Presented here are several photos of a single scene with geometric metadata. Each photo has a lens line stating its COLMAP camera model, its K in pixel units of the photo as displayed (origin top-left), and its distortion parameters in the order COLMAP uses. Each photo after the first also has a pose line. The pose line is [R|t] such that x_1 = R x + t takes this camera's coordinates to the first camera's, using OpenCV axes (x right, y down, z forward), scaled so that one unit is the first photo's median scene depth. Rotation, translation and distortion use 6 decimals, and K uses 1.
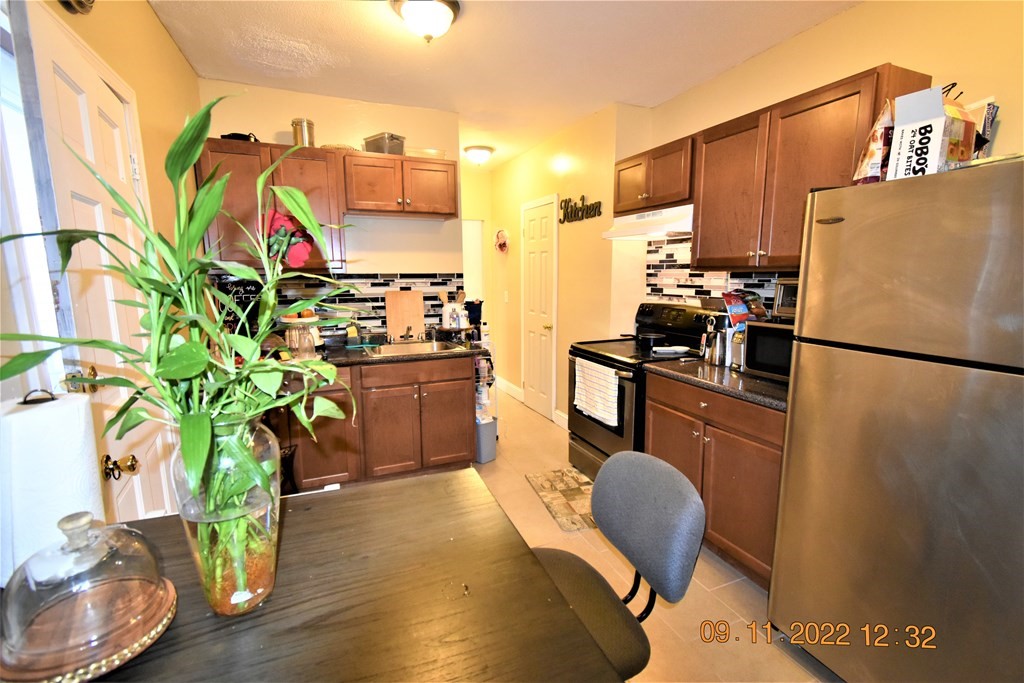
lens RADIAL K [[441.7, 0, 512.2], [0, 441.7, 338.4], [0, 0, 1]] dist [0.001655, 0.000207]
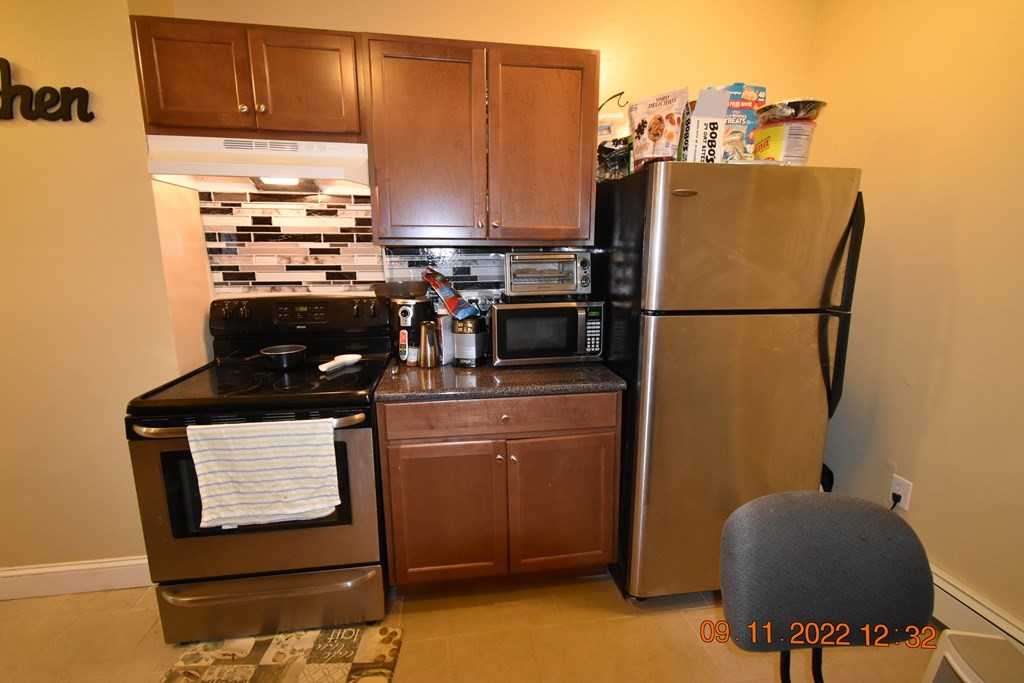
lens RADIAL K [[441.7, 0, 512.2], [0, 441.7, 338.4], [0, 0, 1]] dist [0.001655, 0.000207]
pose [[0.253065, -0.176592, 0.951196, -0.189153], [0.141396, 0.979393, 0.144208, -0.065522], [-0.957061, 0.098001, 0.272819, 0.525826]]
